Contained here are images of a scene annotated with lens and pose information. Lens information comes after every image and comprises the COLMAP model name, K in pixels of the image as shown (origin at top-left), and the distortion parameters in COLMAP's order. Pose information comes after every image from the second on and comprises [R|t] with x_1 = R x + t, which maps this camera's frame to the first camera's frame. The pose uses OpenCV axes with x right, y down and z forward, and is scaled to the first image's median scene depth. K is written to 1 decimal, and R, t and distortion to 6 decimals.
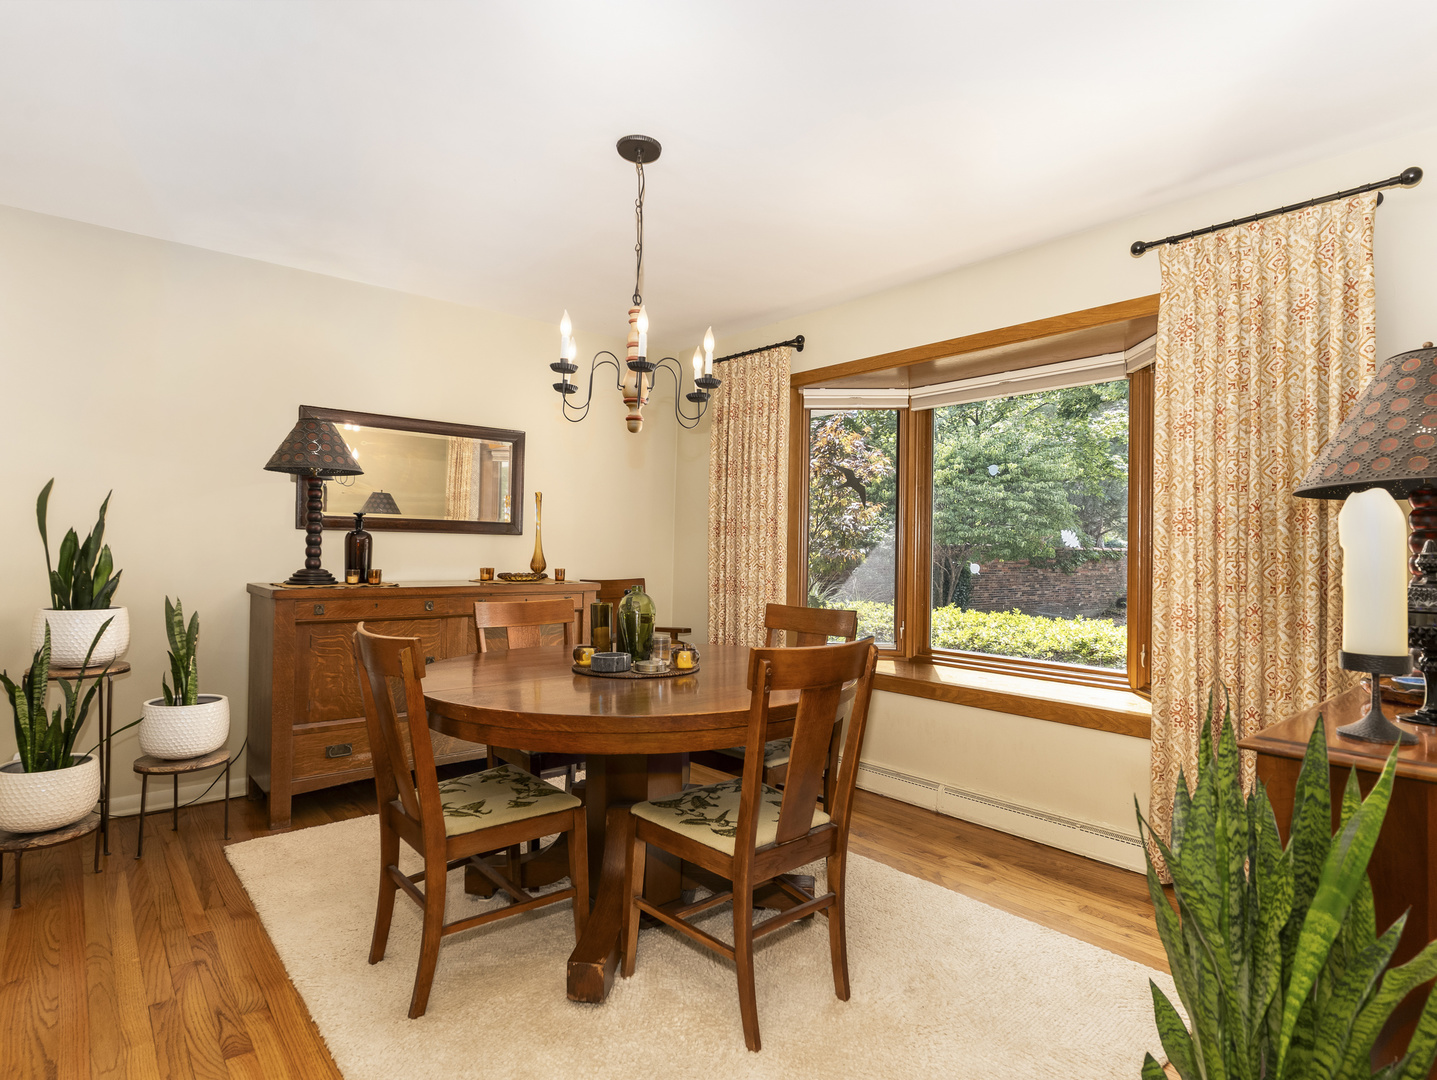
lens RADIAL K [[777.1, 0, 724.1], [0, 777.1, 542.4], [0, 0, 1]] dist [0.001270, 0.000449]
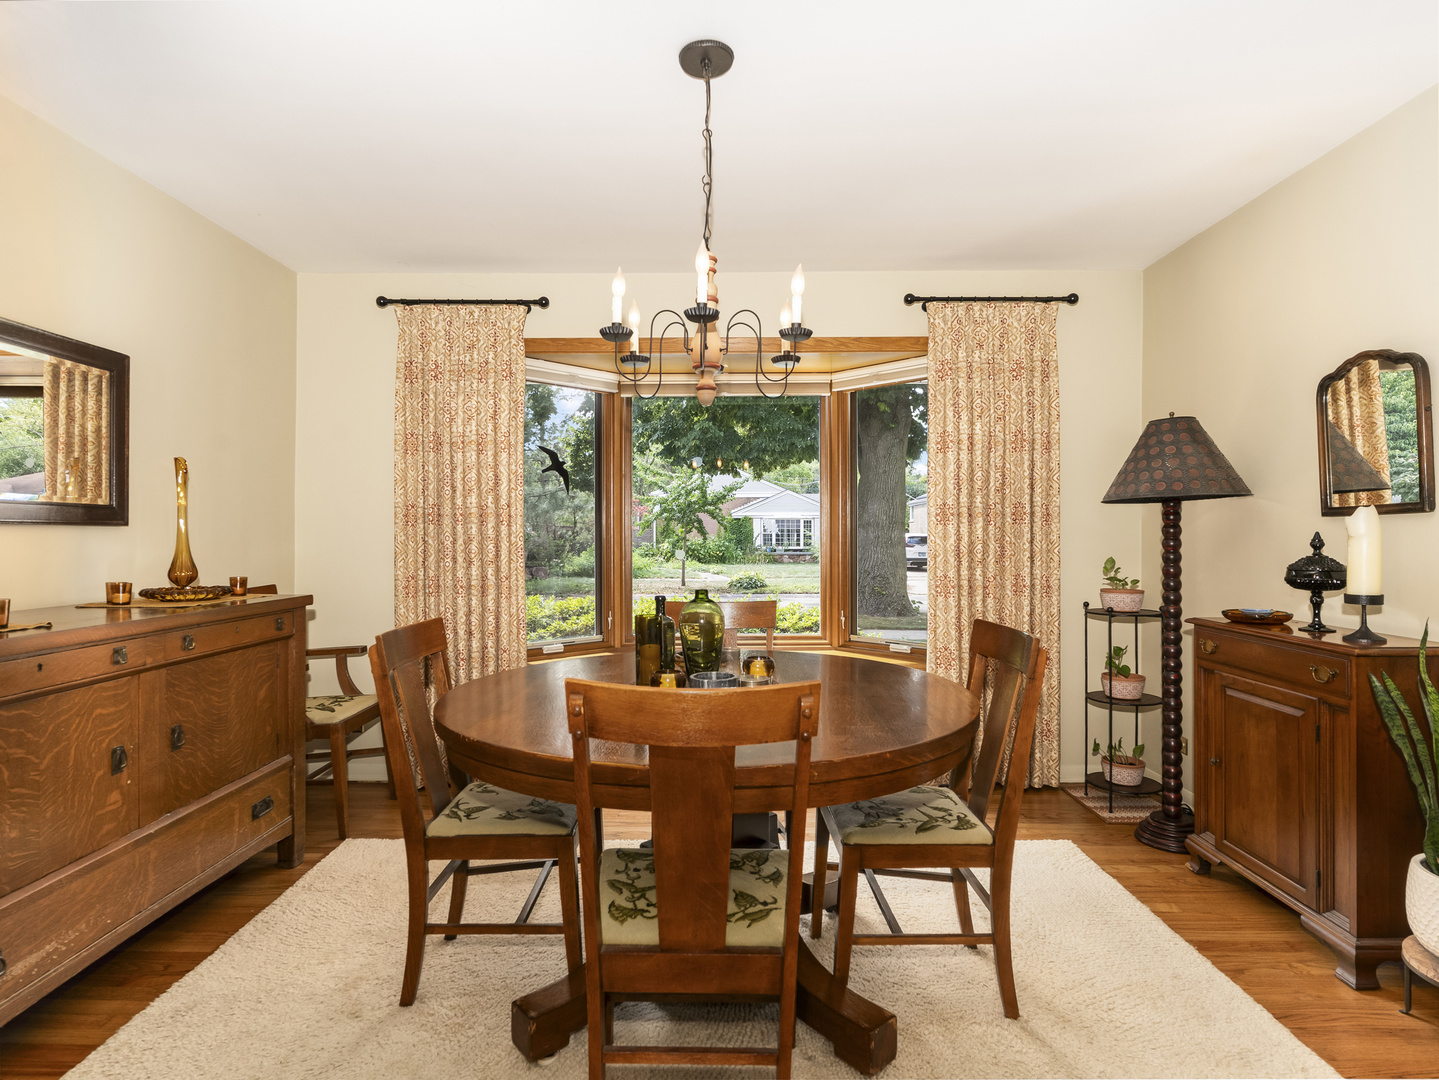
lens RADIAL K [[778.2, 0, 720.3], [0, 778.2, 535.2], [0, 0, 1]] dist [0.001270, 0.000449]
pose [[0.661676, -0.015818, 0.749623, -0.501893], [0.006436, 0.999860, 0.015417, -0.009653], [-0.749762, -0.005377, 0.661686, 0.303480]]
